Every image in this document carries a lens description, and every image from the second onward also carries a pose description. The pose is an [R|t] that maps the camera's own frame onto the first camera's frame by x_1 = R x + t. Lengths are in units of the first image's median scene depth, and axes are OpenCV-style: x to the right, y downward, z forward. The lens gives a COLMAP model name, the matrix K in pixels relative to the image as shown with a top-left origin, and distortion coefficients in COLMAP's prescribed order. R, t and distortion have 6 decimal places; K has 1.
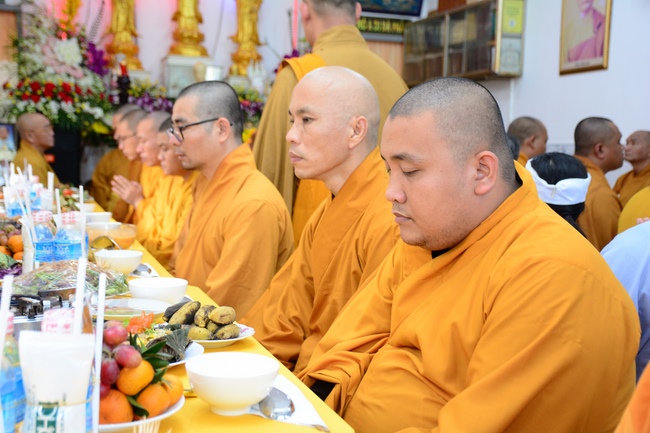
lens RADIAL K [[902.7, 0, 325.0], [0, 902.7, 216.5], [0, 0, 1]] dist [0.012319, 0.825839]
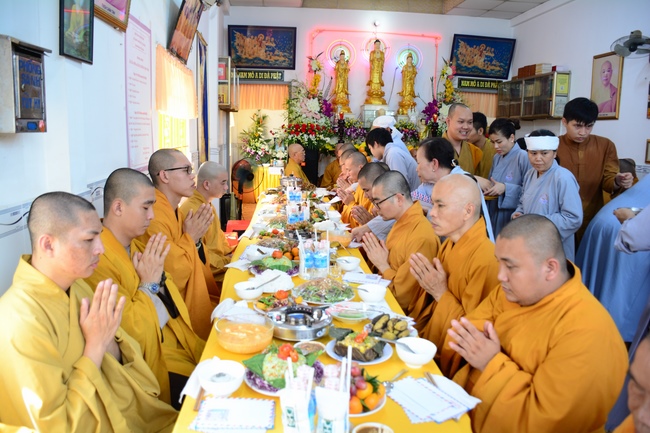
lens RADIAL K [[499.6, 0, 325.0], [0, 499.6, 216.5], [0, 0, 1]] dist [-0.144284, 0.083696]
pose [[0.971110, 0.037717, -0.235633, -0.006837], [-0.017164, 0.995913, 0.088675, -0.044042], [0.238014, -0.082068, 0.967788, -0.008321]]
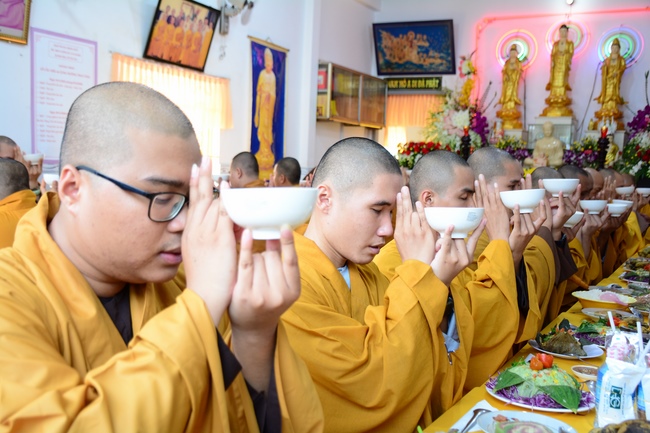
lens RADIAL K [[729.8, 0, 325.0], [0, 729.8, 216.5], [0, 0, 1]] dist [-0.008536, 0.292620]
pose [[0.698542, 0.056144, -0.713363, 0.419795], [-0.076287, 0.997079, 0.003771, -0.014758], [0.711491, 0.051786, 0.700785, 0.041681]]
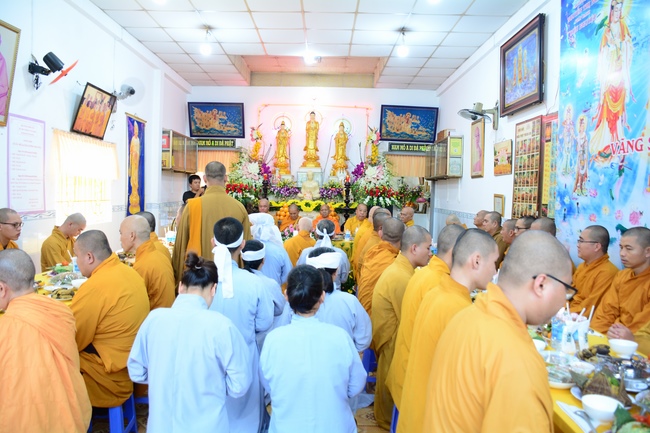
lens RADIAL K [[499.6, 0, 325.0], [0, 499.6, 216.5], [0, 0, 1]] dist [-0.144284, 0.083696]
pose [[0.944565, 0.015571, -0.327954, 0.294229], [-0.026603, 0.999220, -0.029180, -0.032785], [0.327244, 0.036287, 0.944243, -0.089202]]
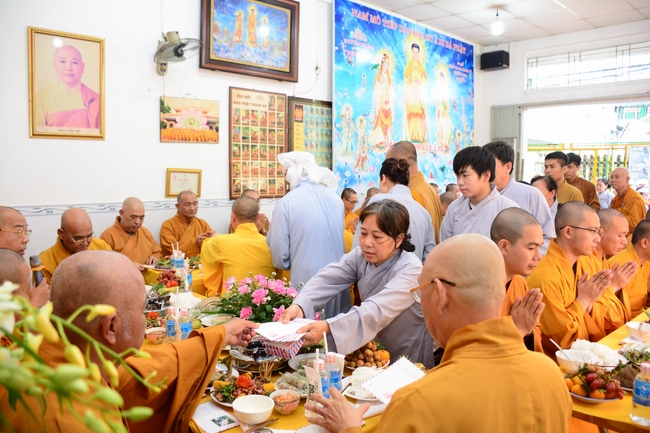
lens RADIAL K [[499.6, 0, 325.0], [0, 499.6, 216.5], [0, 0, 1]] dist [-0.144284, 0.083696]
pose [[-0.420603, -0.102947, 0.901385, -0.325382], [0.051369, 0.989245, 0.136951, -0.117539], [-0.905789, 0.103906, -0.410792, 0.878403]]
